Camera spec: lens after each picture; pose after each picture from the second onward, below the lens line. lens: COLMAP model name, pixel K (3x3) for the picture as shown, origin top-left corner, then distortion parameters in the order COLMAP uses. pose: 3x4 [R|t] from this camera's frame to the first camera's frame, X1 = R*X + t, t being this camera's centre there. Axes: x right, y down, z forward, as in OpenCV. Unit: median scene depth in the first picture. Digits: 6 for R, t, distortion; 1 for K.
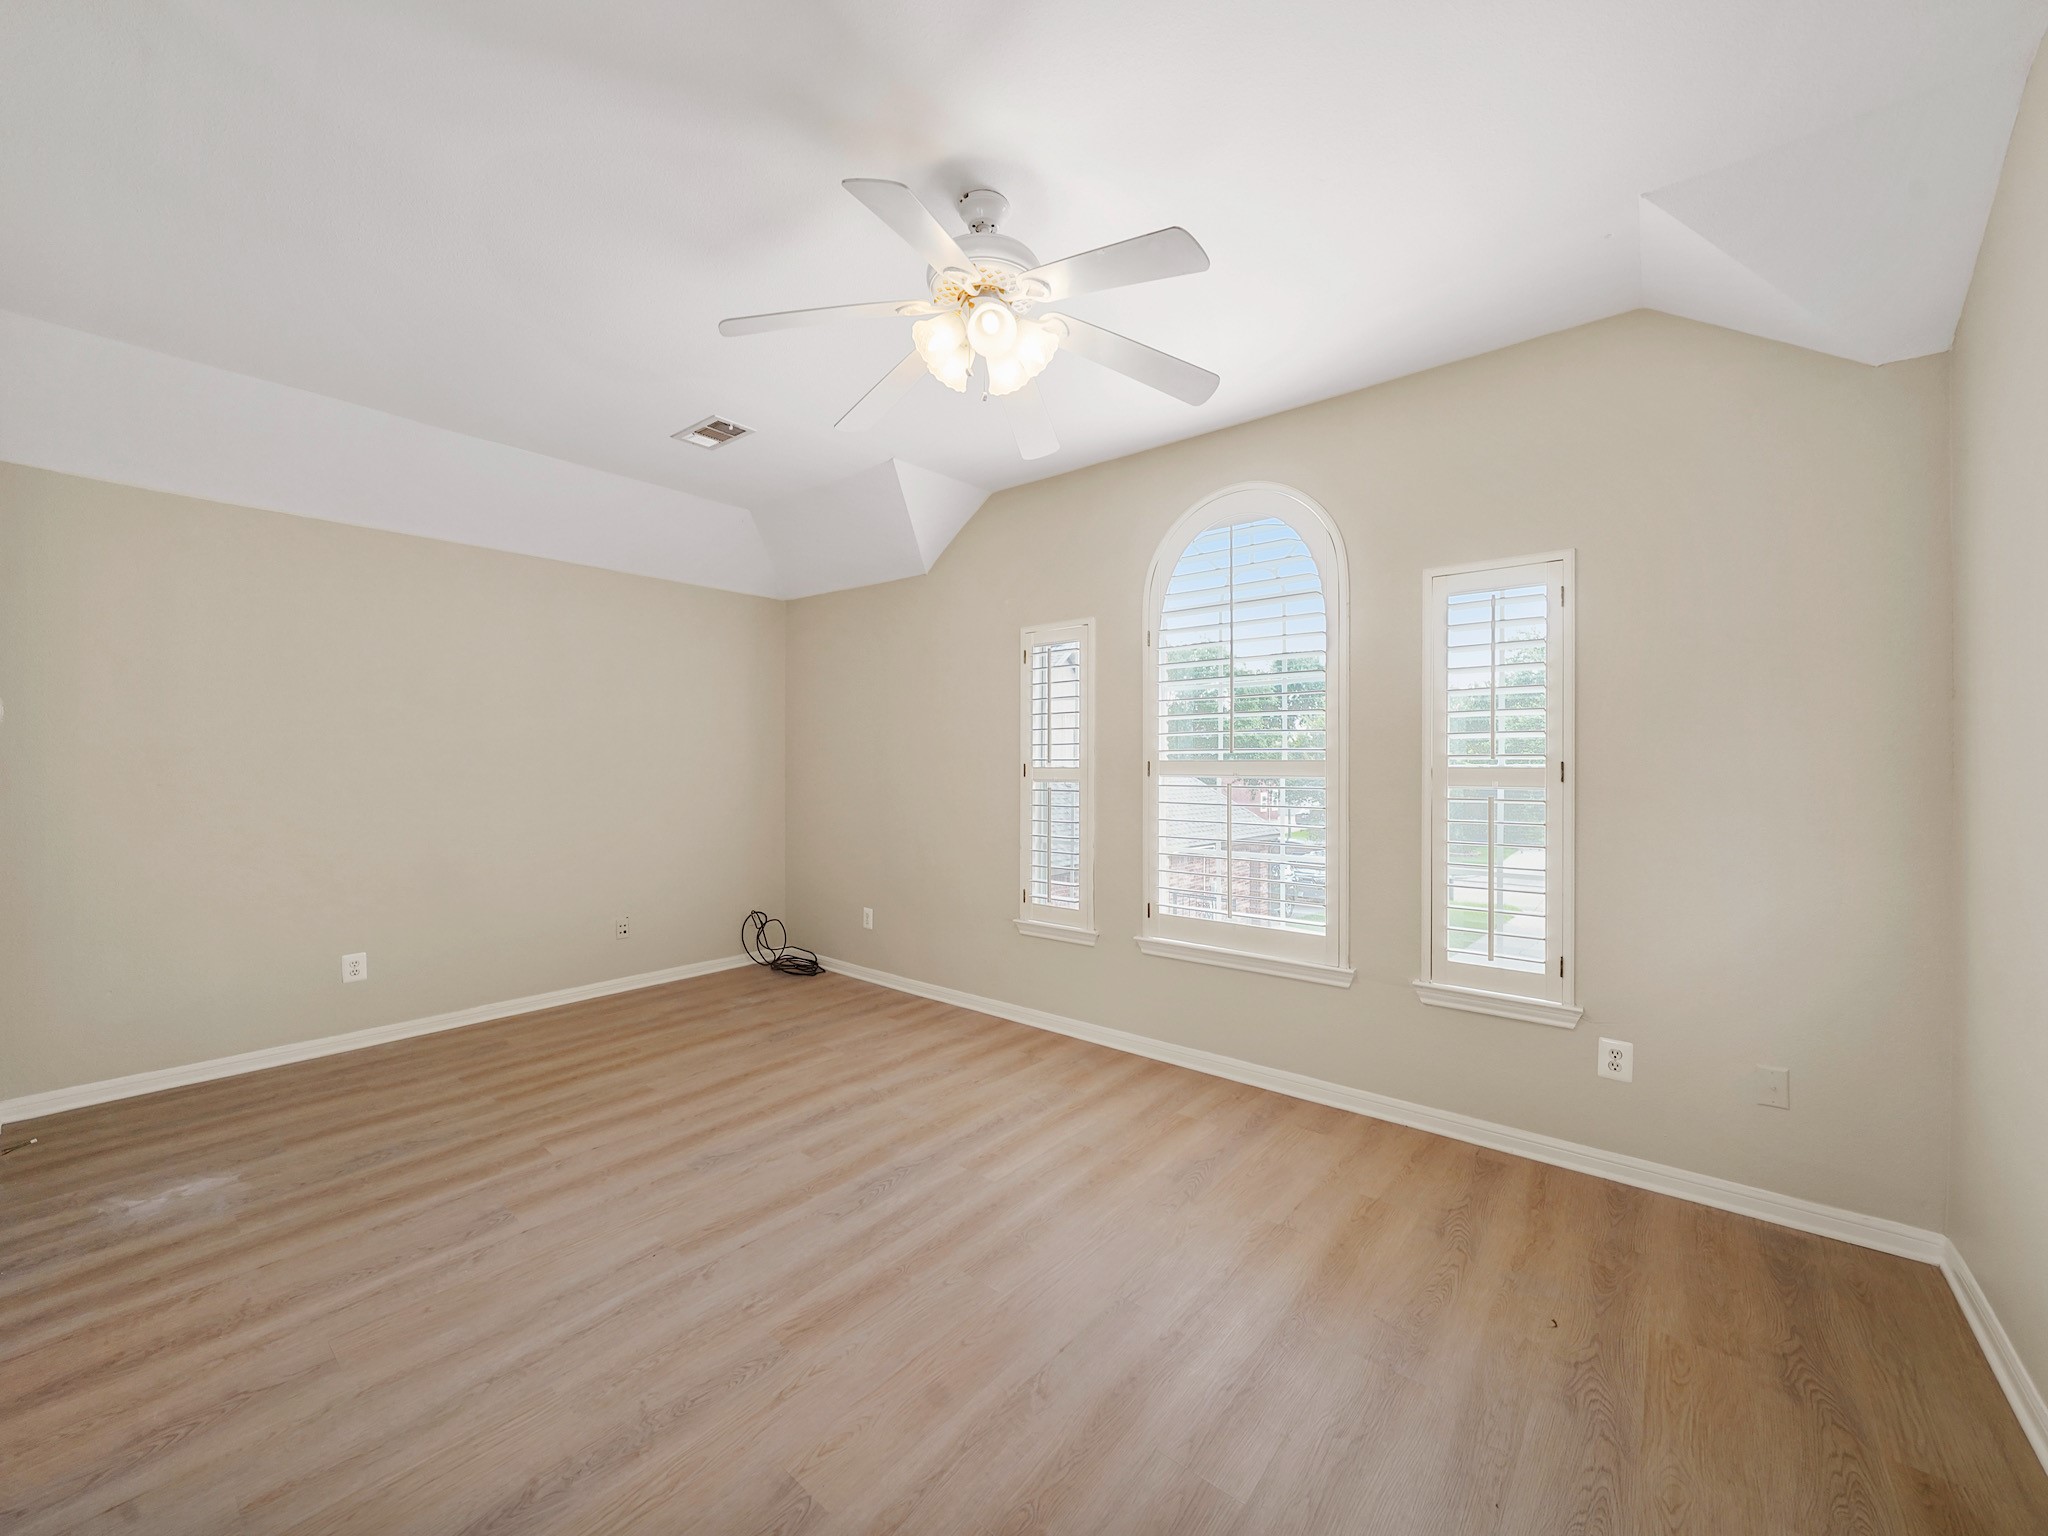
lens RADIAL K [[797.8, 0, 1022.9], [0, 797.8, 760.1], [0, 0, 1]] dist [-0.000732, -0.000177]
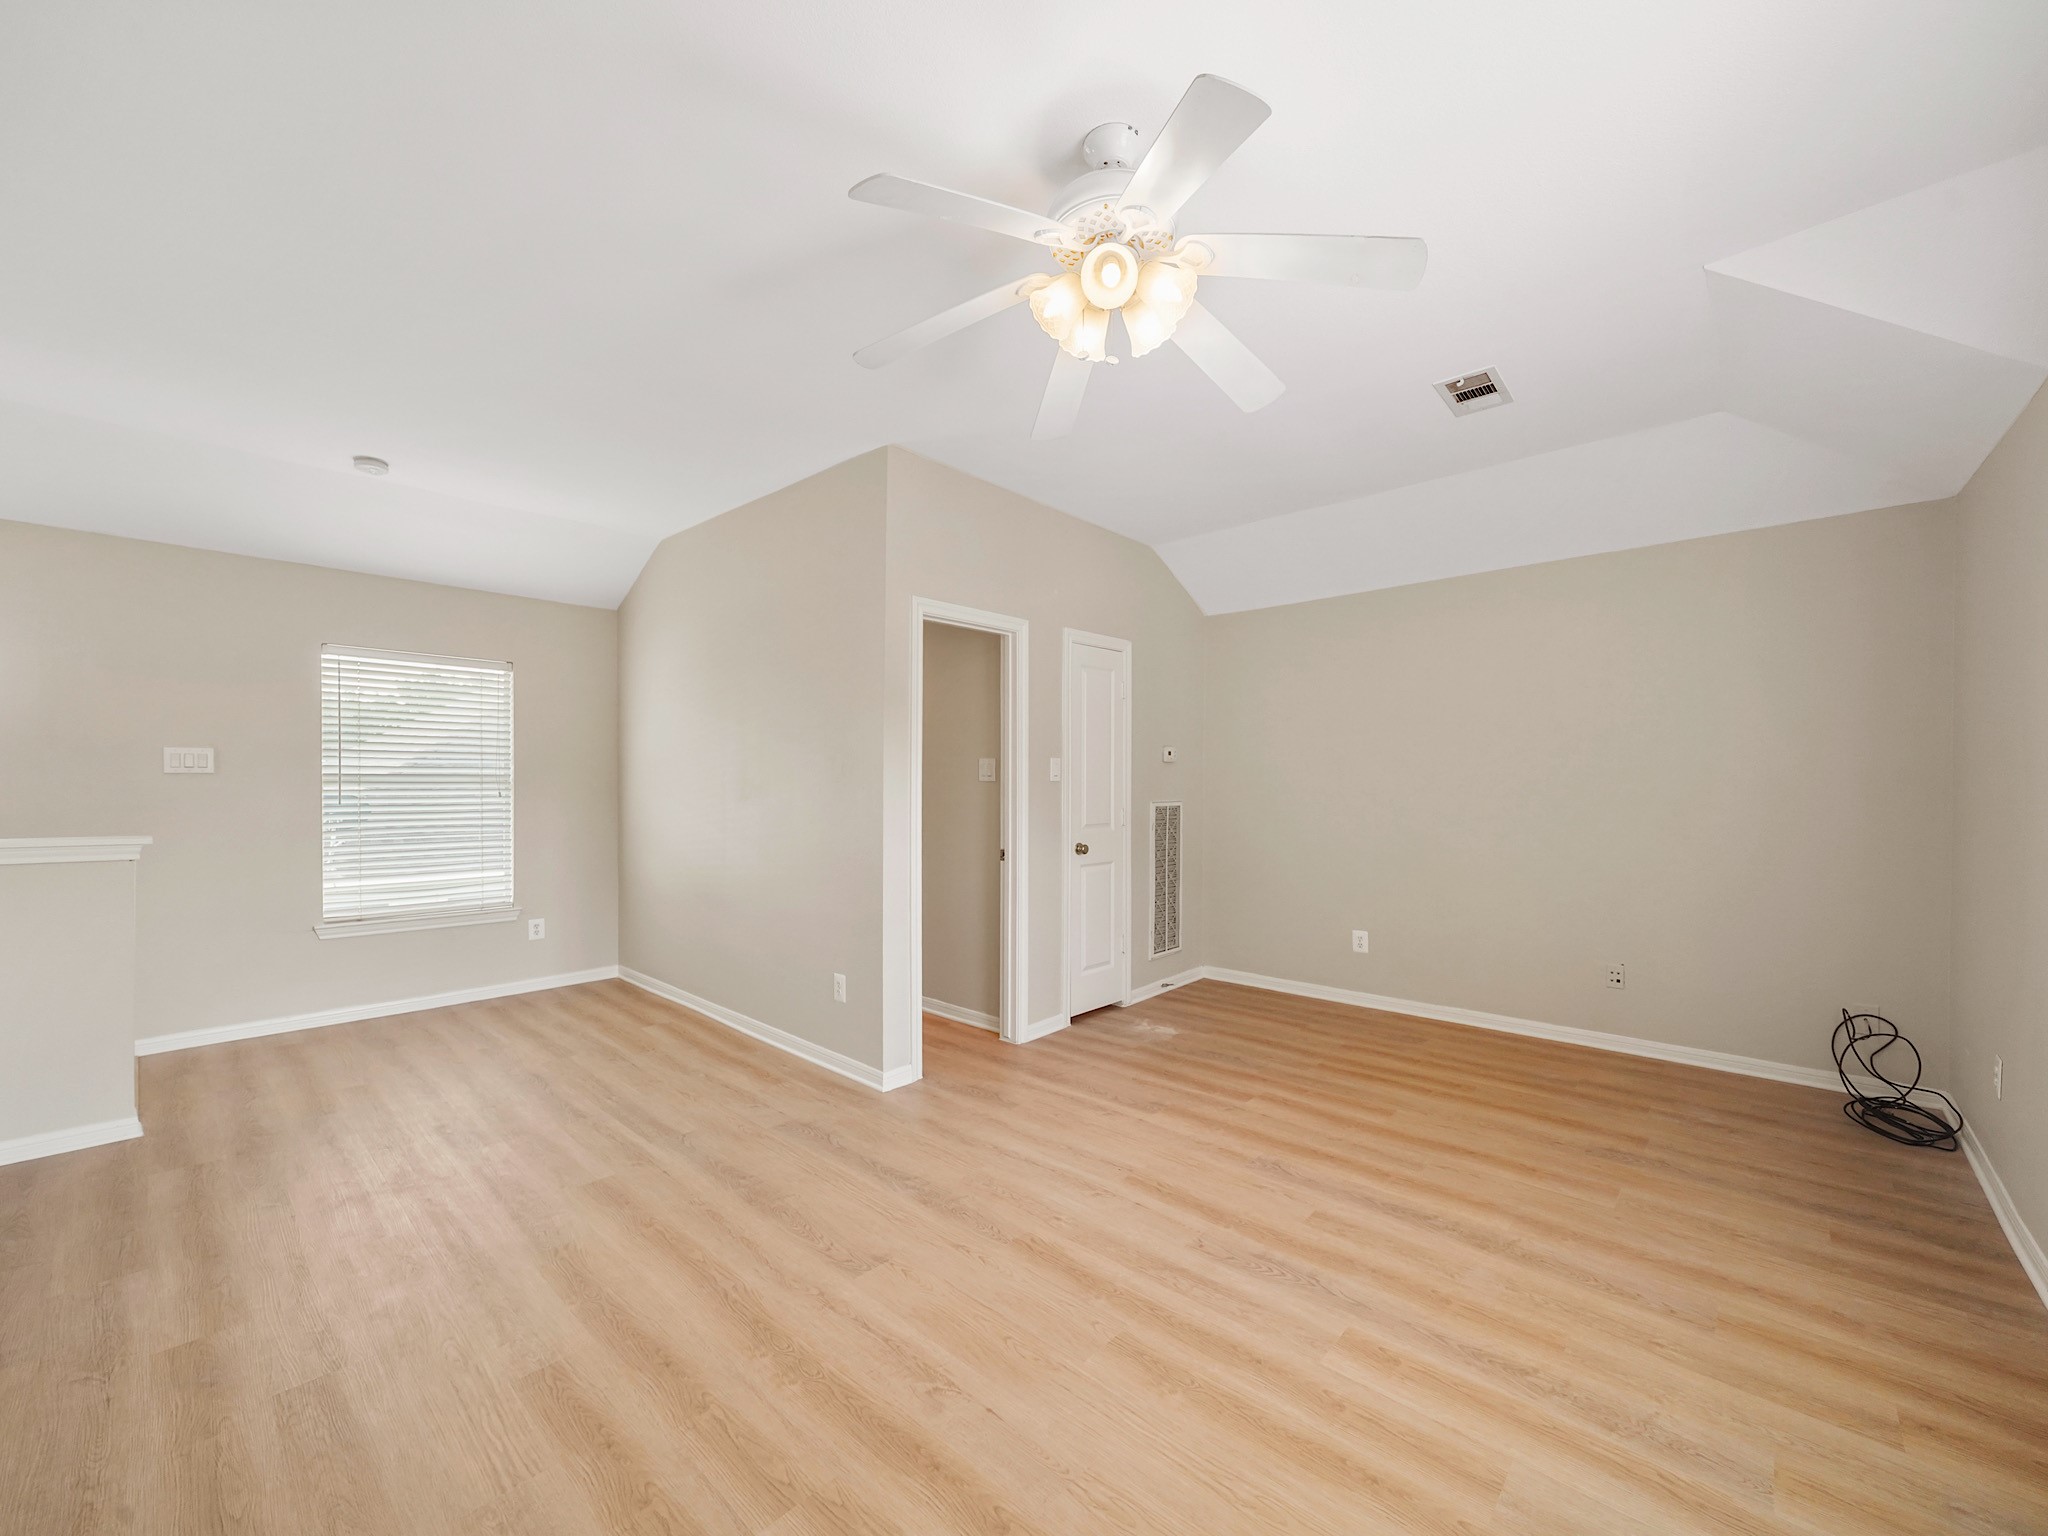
lens RADIAL K [[797.8, 0, 1015.0], [0, 797.8, 785.6], [0, 0, 1]] dist [-0.000732, -0.000177]
pose [[-0.043501, 0.001110, -0.999053, 0.539307], [0.007605, 0.999971, 0.000780, 0.006141], [0.999024, -0.007564, -0.043508, 0.594706]]
